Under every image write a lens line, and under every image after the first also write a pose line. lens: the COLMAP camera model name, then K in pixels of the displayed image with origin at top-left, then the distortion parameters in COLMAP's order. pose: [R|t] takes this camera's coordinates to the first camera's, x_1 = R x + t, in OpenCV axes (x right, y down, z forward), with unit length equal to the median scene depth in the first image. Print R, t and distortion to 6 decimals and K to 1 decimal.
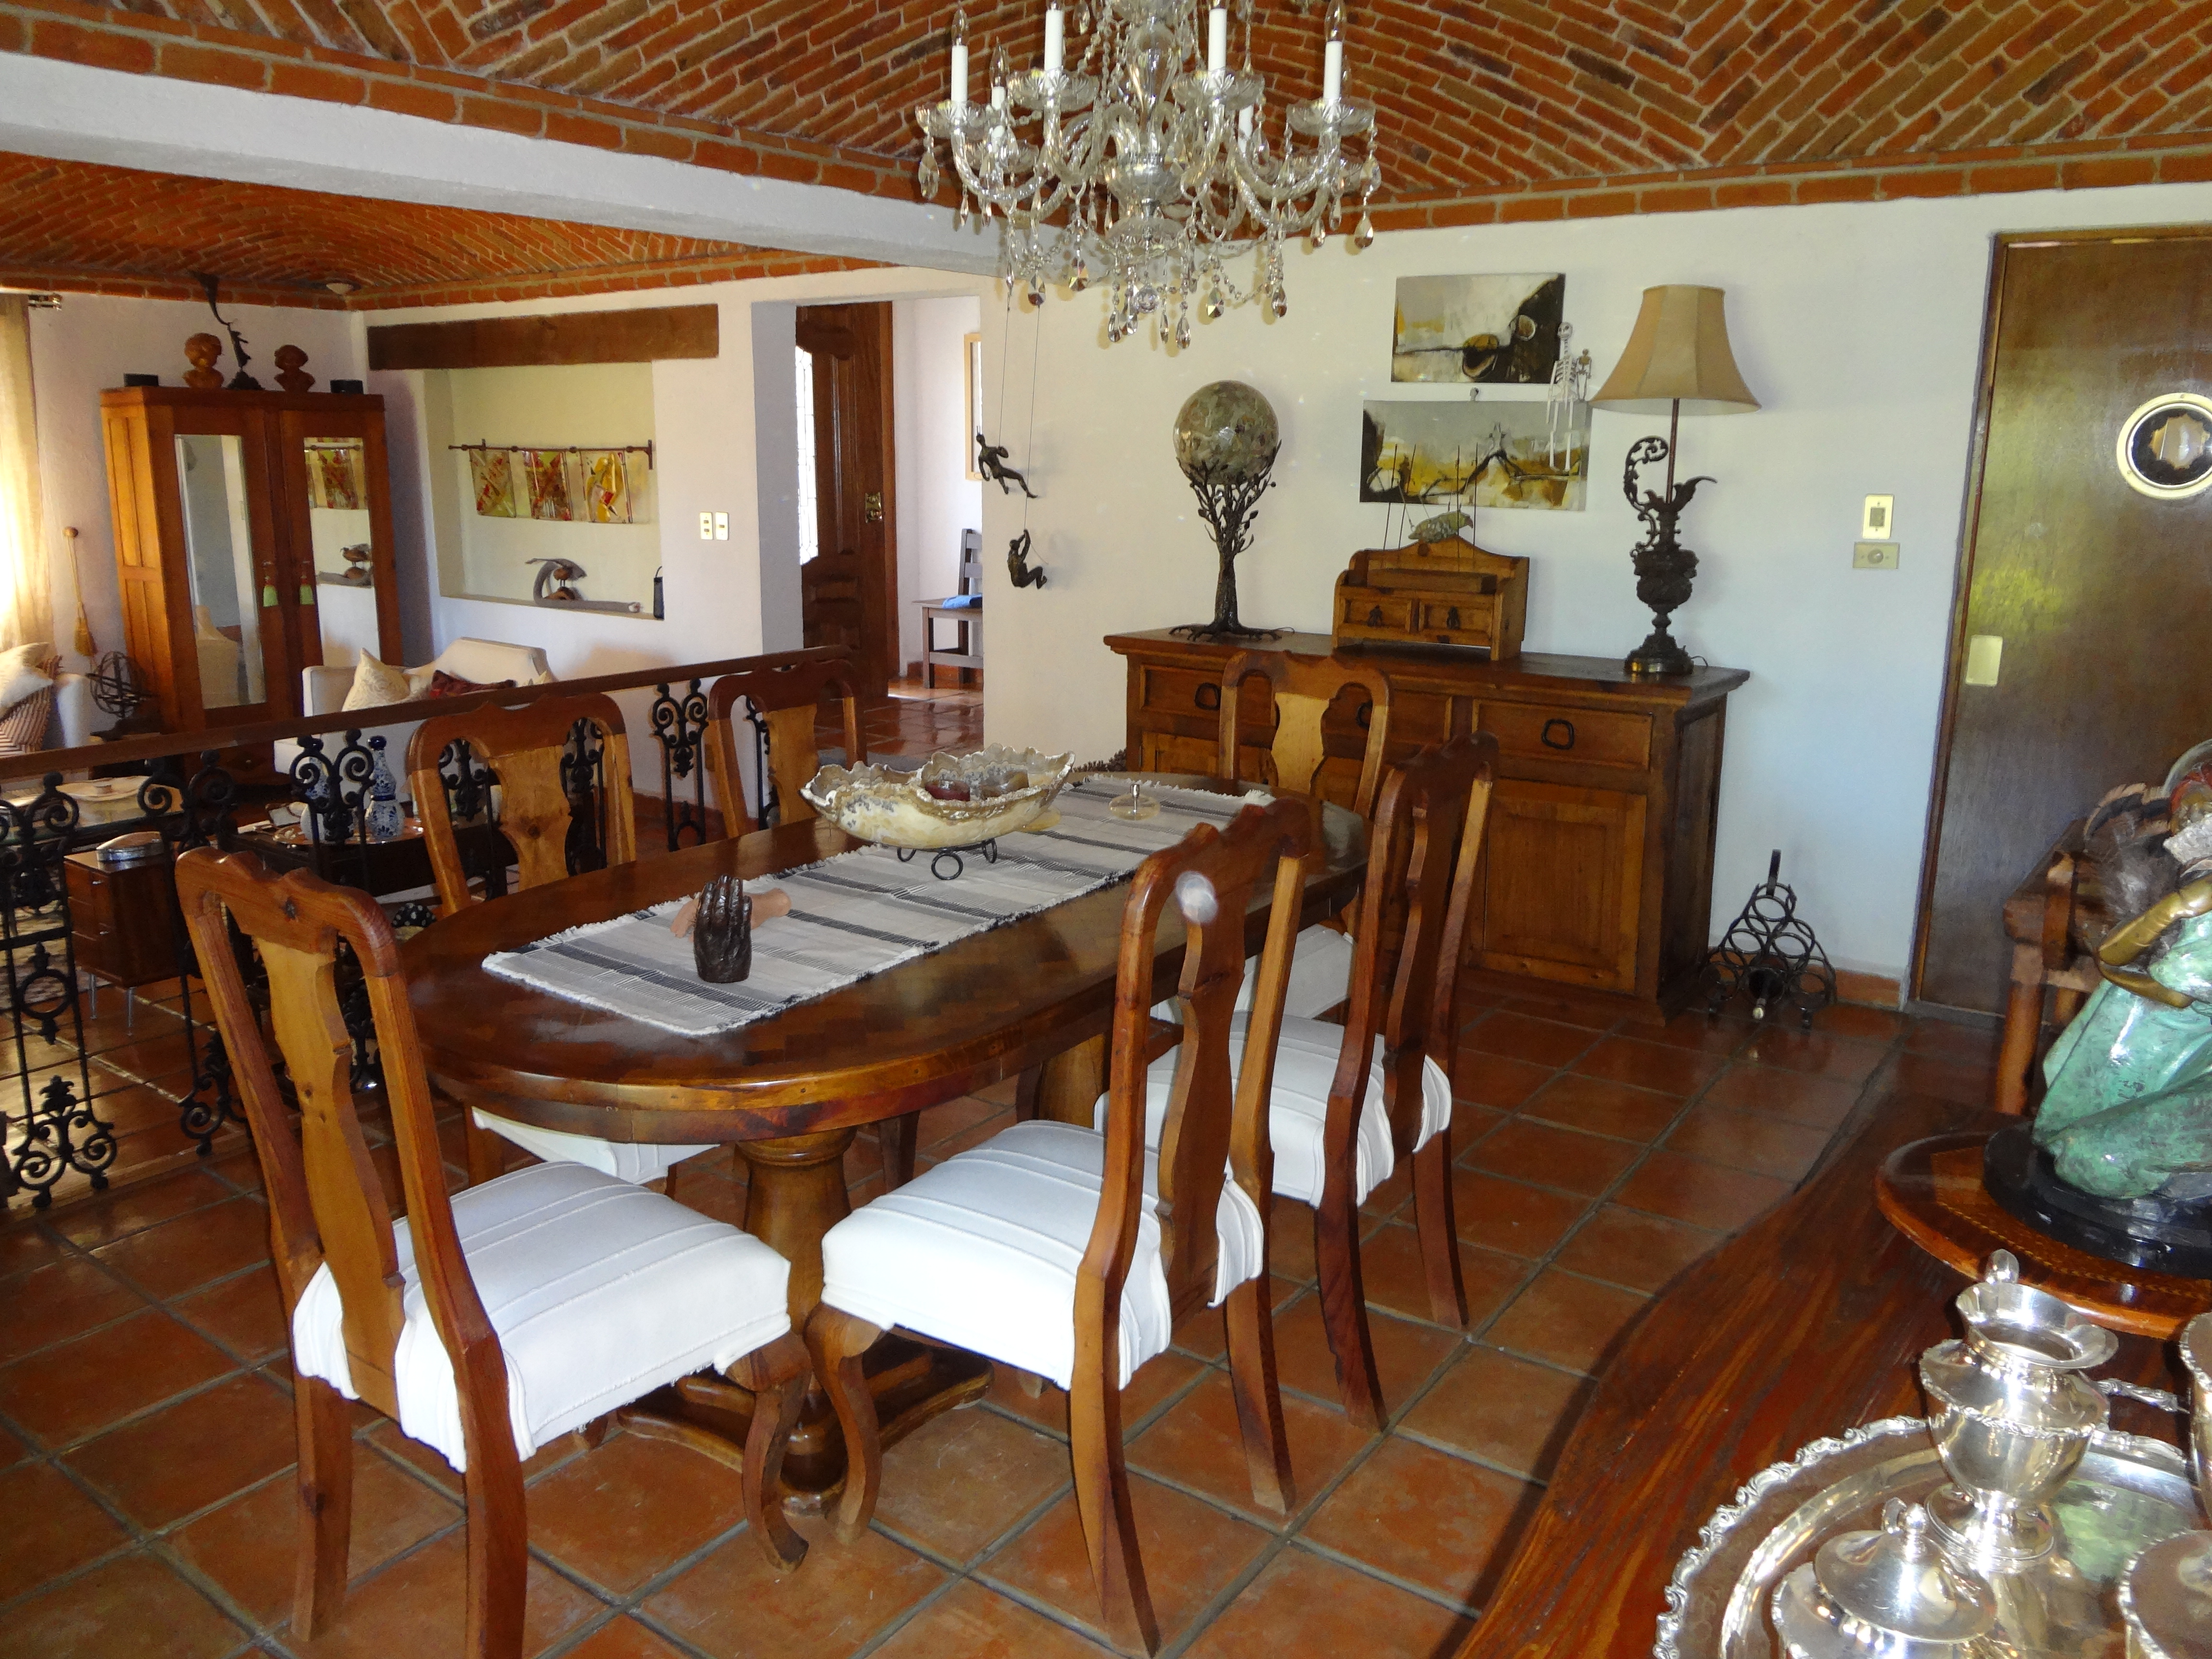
lens RADIAL K [[1657.0, 0, 1106.6], [0, 1657.0, 824.8], [0, 0, 1]] dist [0.000758, -0.001859]
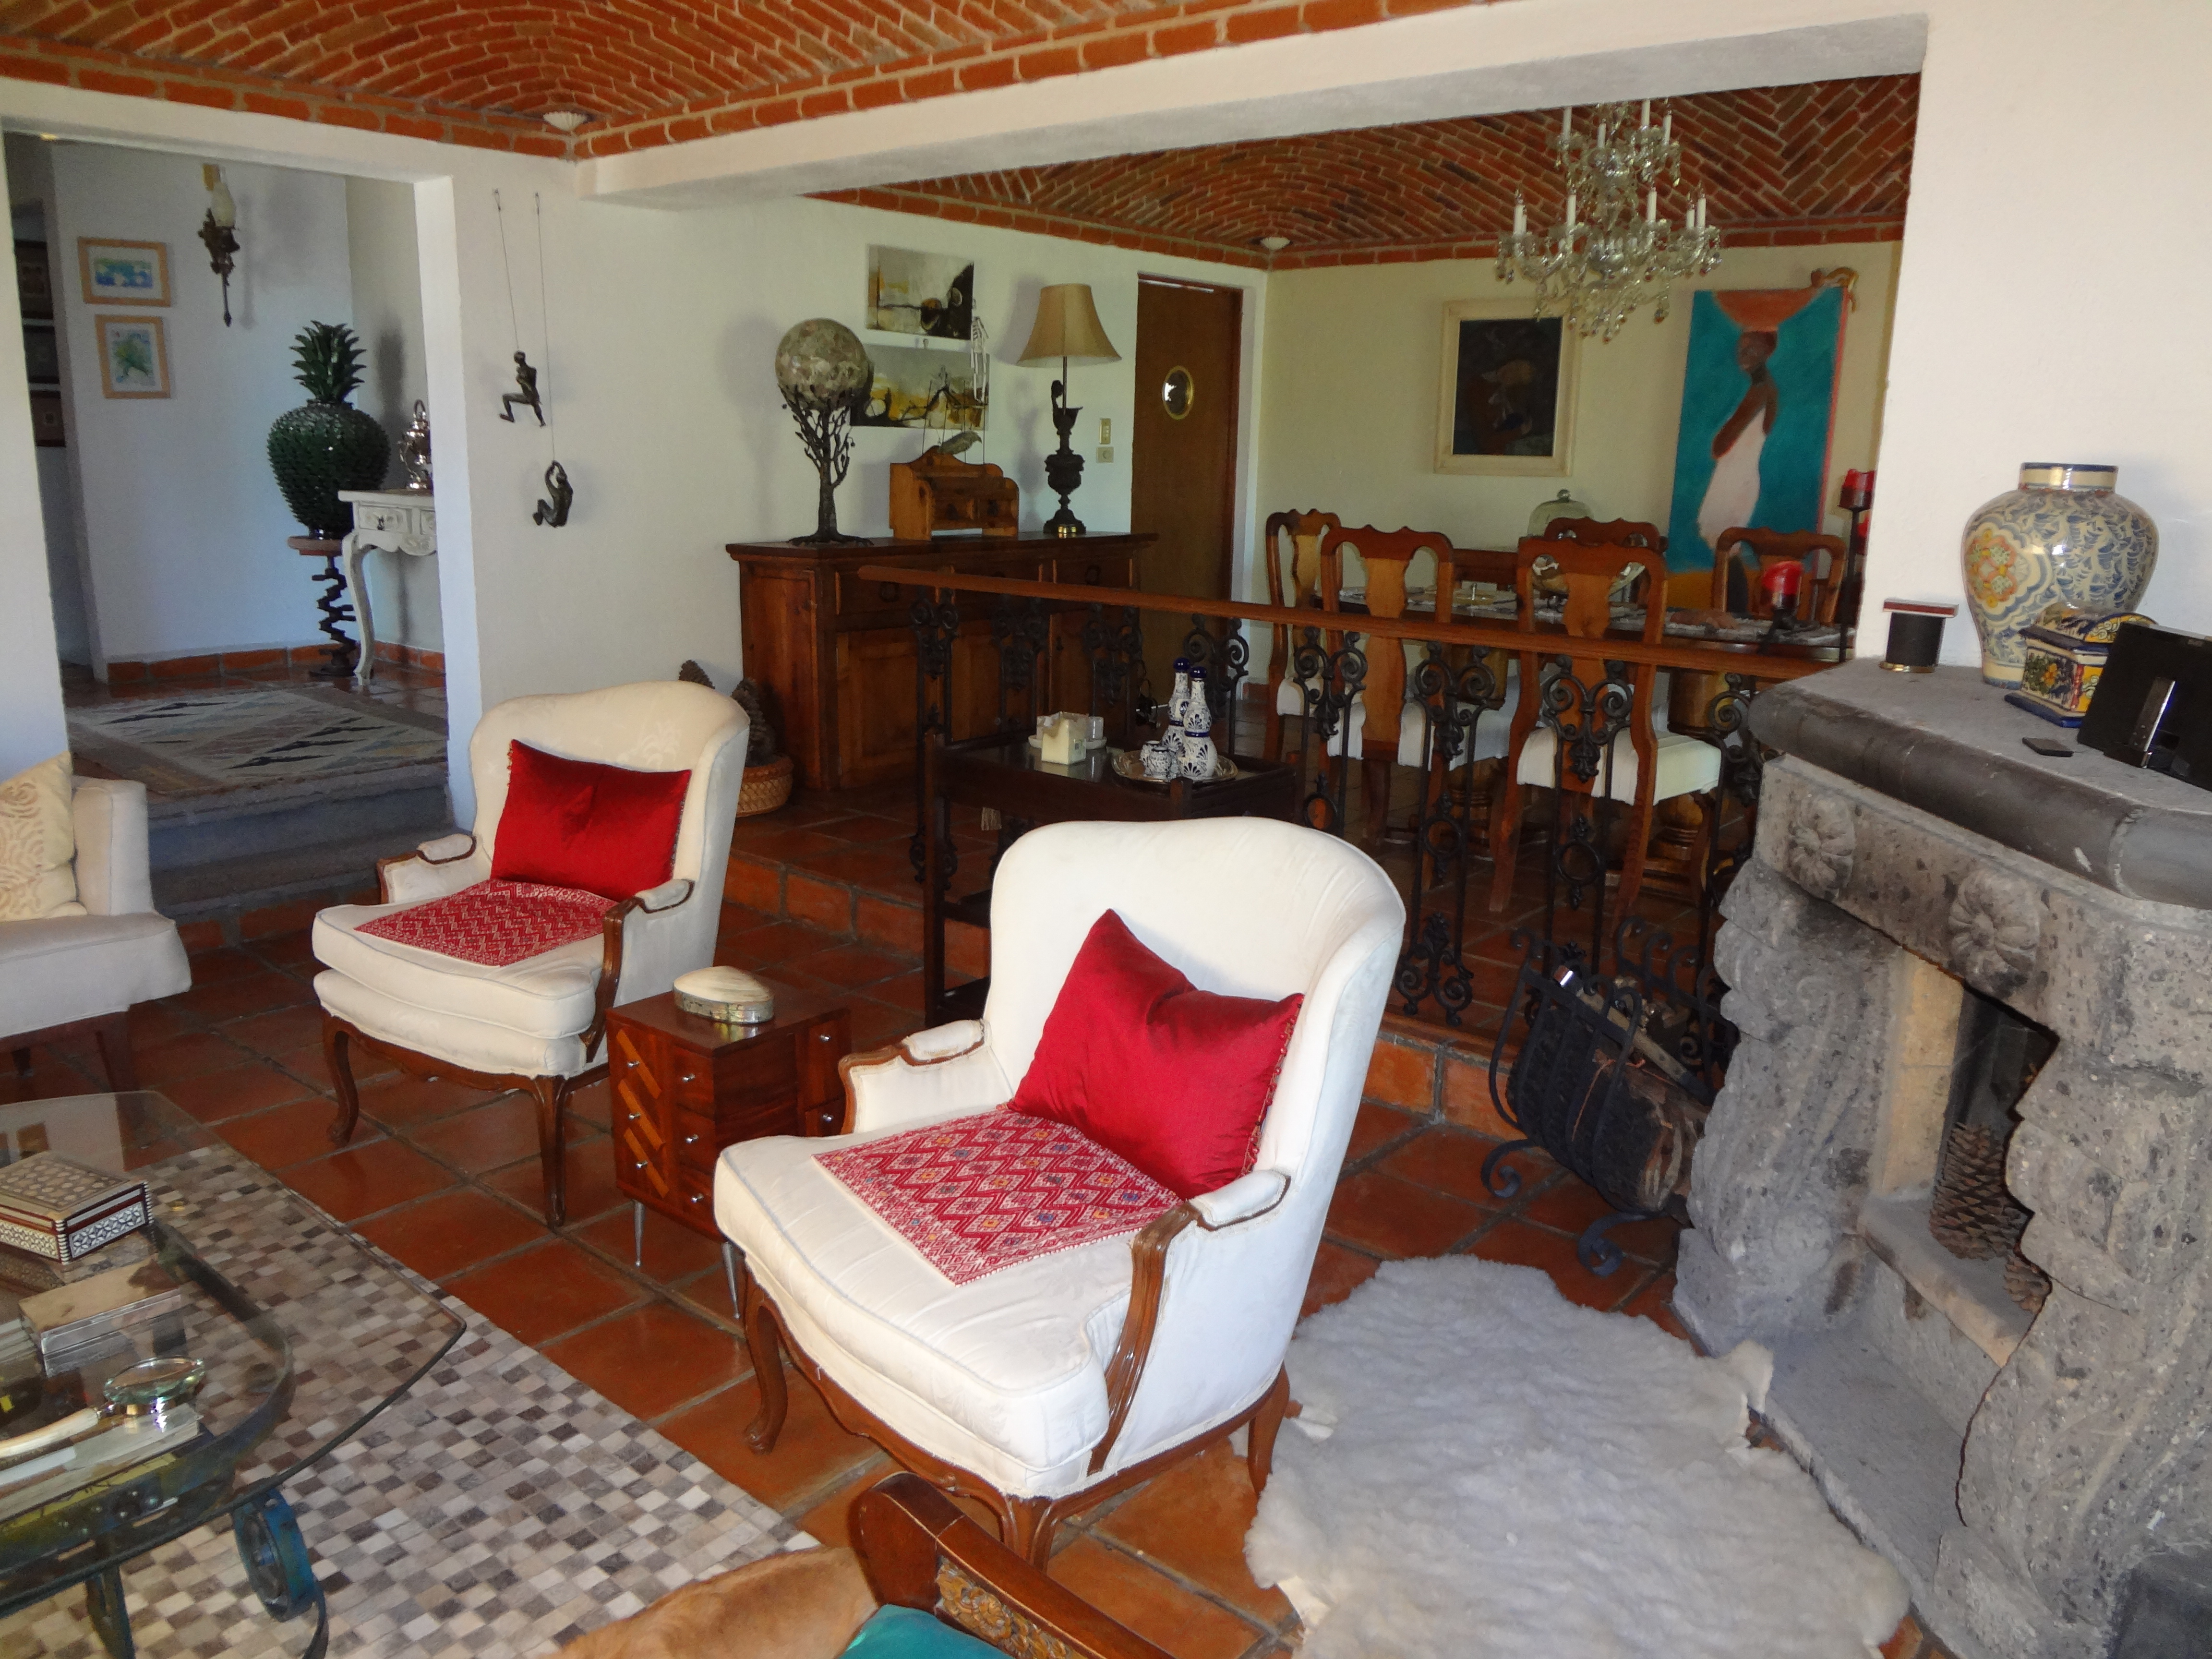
lens RADIAL K [[1657.0, 0, 1104.8], [0, 1657.0, 826.6], [0, 0, 1]] dist [0.000758, -0.001859]
pose [[0.102618, -0.243930, 0.964348, -1.155928], [0.194412, 0.955688, 0.221051, -0.156162], [-0.975538, 0.164797, 0.145493, 0.735937]]
